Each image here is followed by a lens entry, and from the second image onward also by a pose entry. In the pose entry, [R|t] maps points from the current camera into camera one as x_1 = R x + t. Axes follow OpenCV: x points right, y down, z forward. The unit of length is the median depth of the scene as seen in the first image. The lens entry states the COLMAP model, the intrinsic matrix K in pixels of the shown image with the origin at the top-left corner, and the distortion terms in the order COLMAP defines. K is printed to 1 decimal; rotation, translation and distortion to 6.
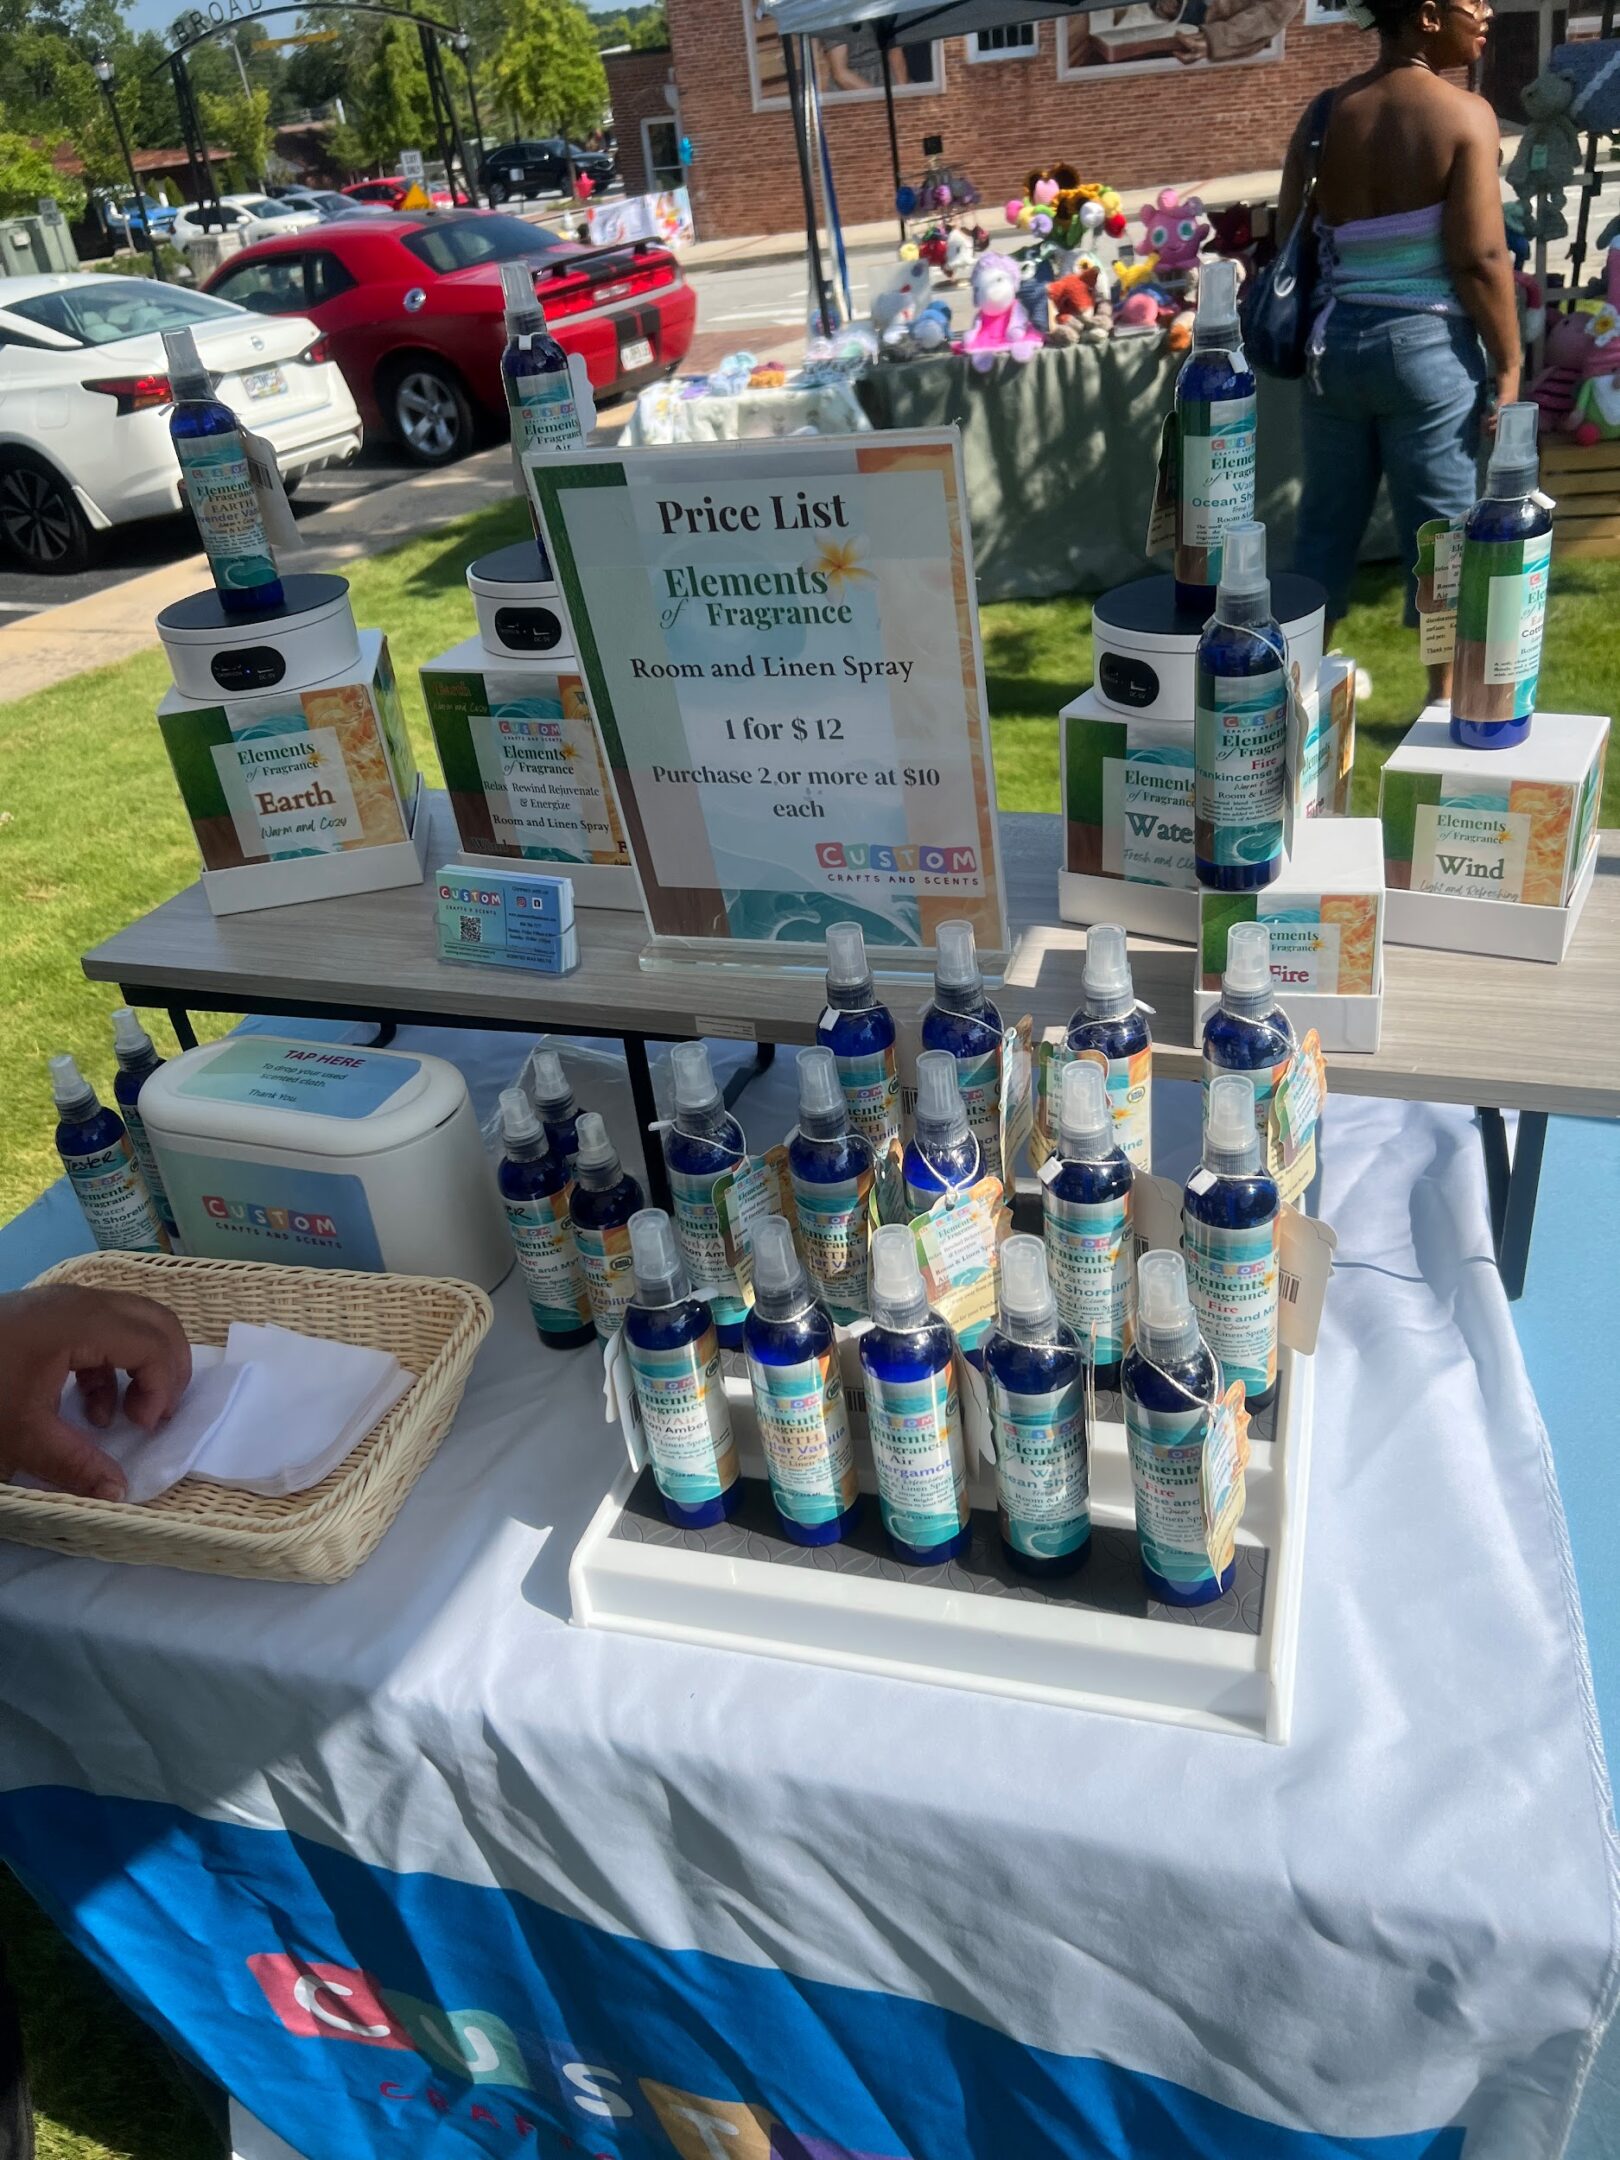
lens RADIAL K [[1626.4, 0, 806.5], [0, 1626.4, 1076.4], [0, 0, 1]] dist [-0.001245, -0.002855]
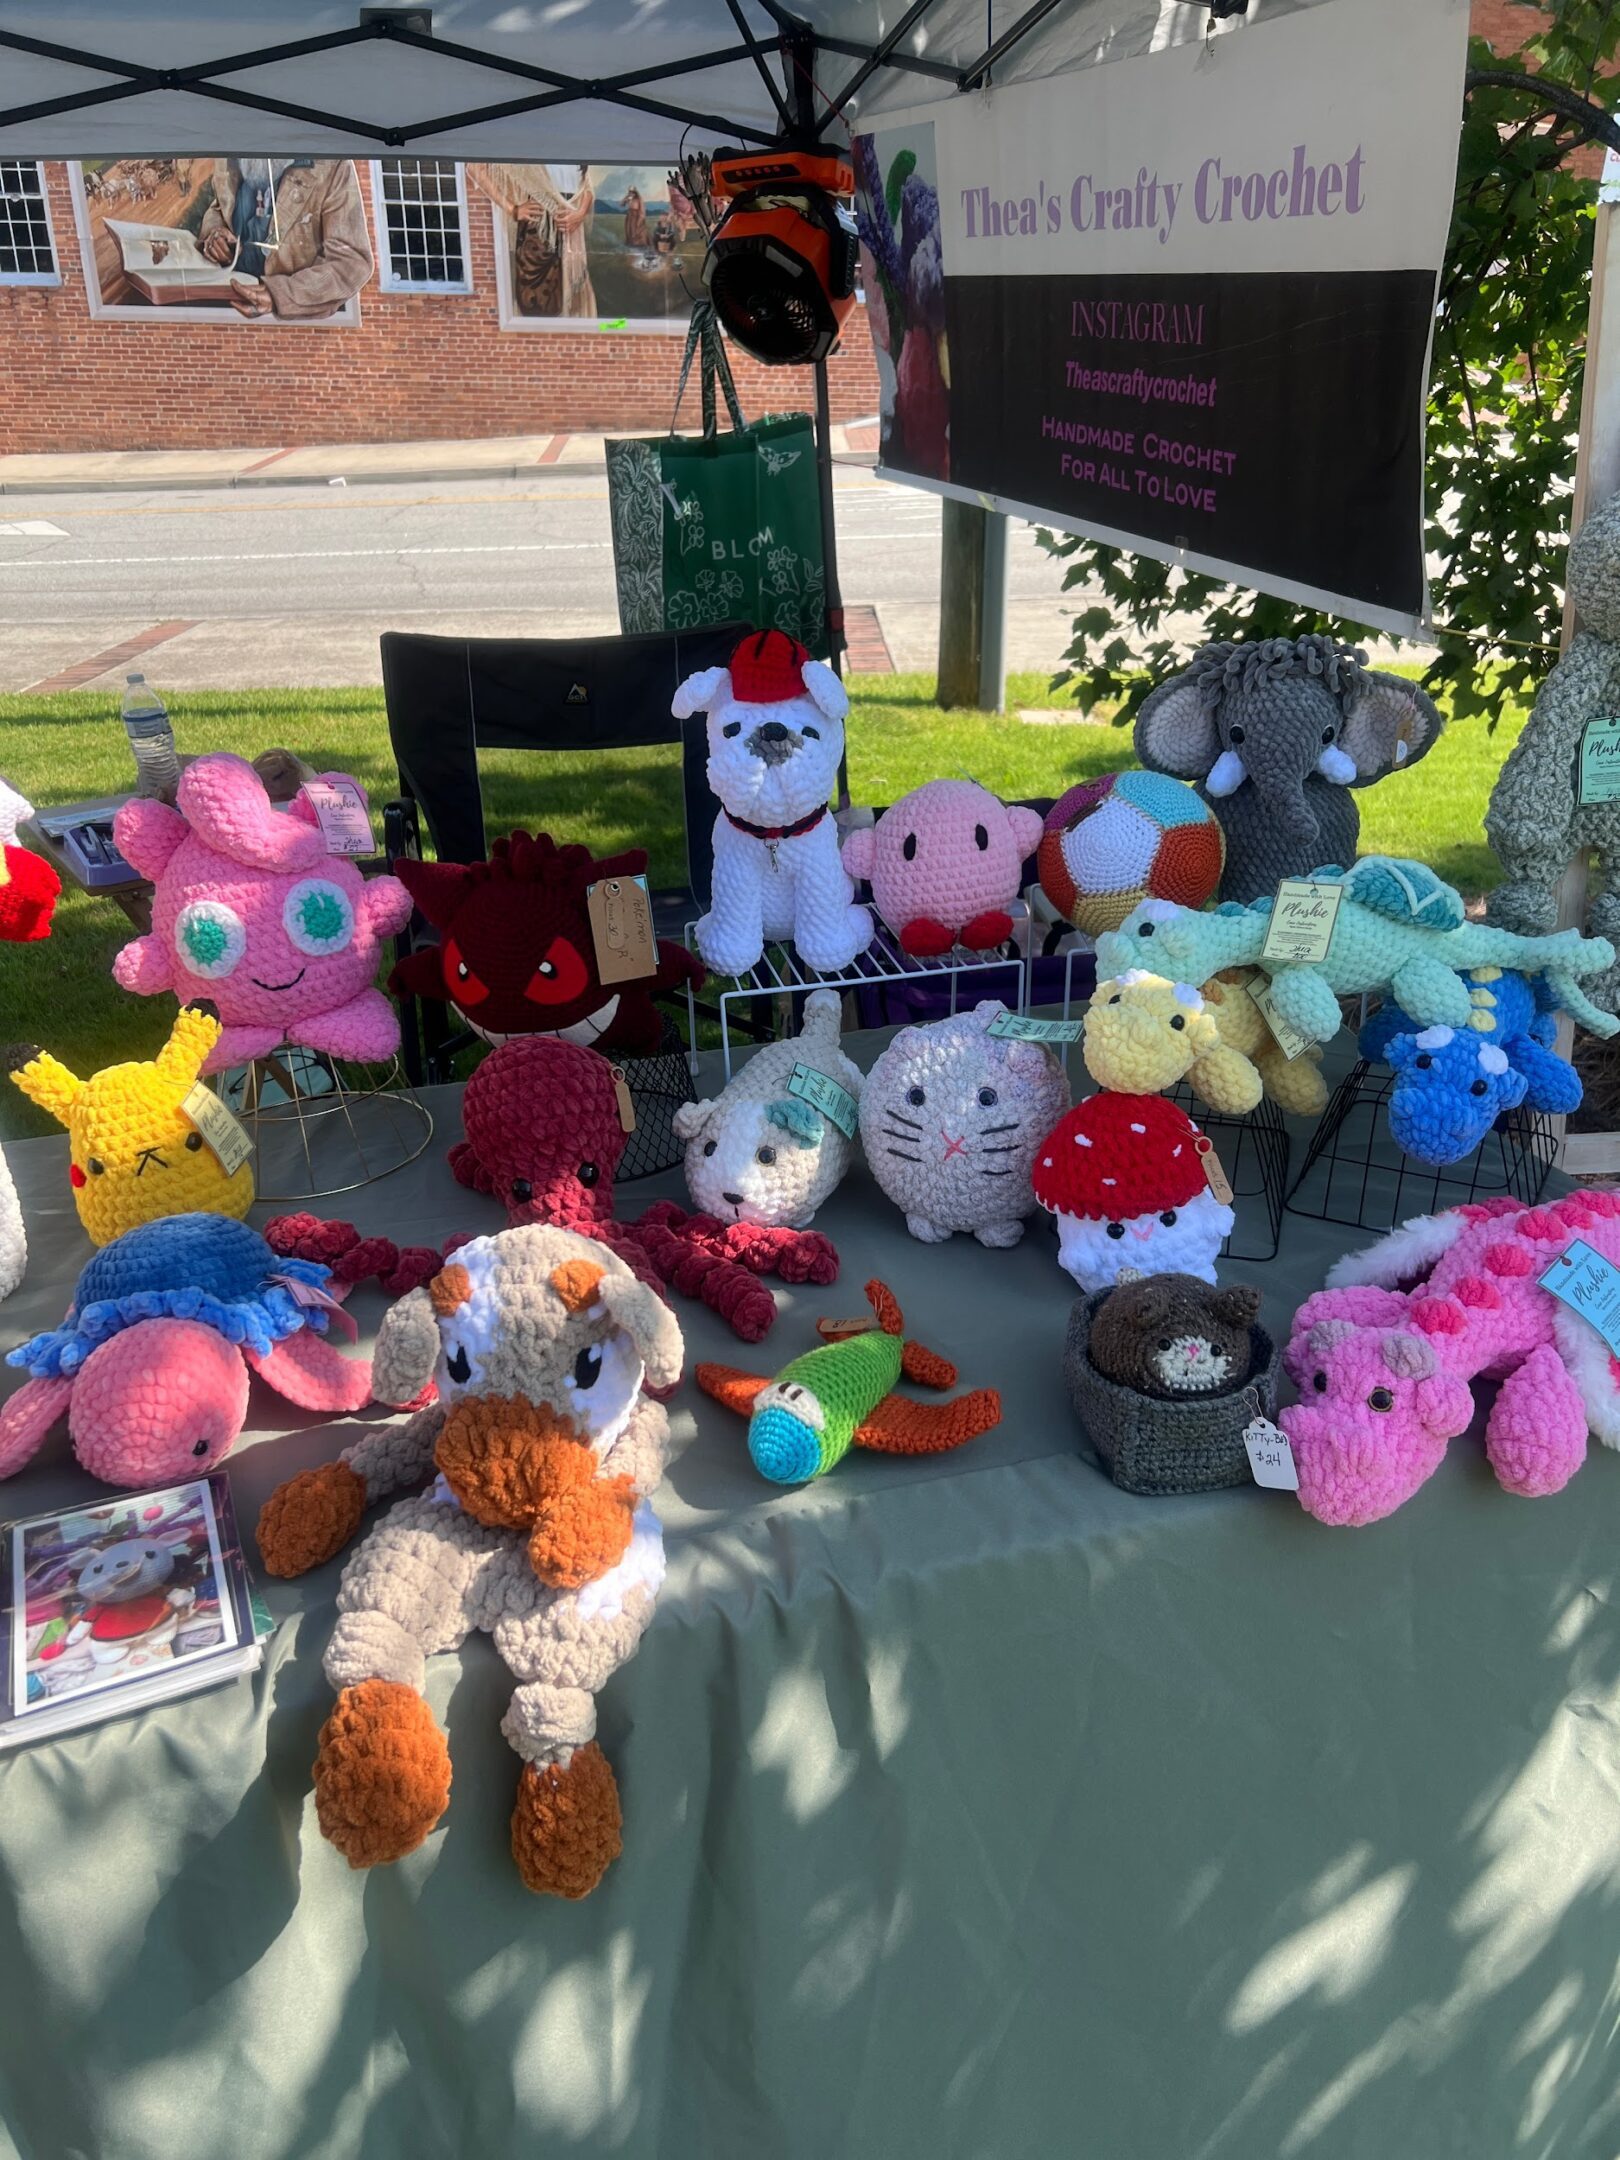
lens RADIAL K [[1626.4, 0, 809.9], [0, 1626.4, 1082.7], [0, 0, 1]] dist [-0.001245, -0.002855]
pose [[0.873036, -0.101807, 0.476910, 0.041168], [0.159688, 0.983729, -0.082328, -0.105309], [-0.460769, 0.148032, 0.875088, 0.168644]]
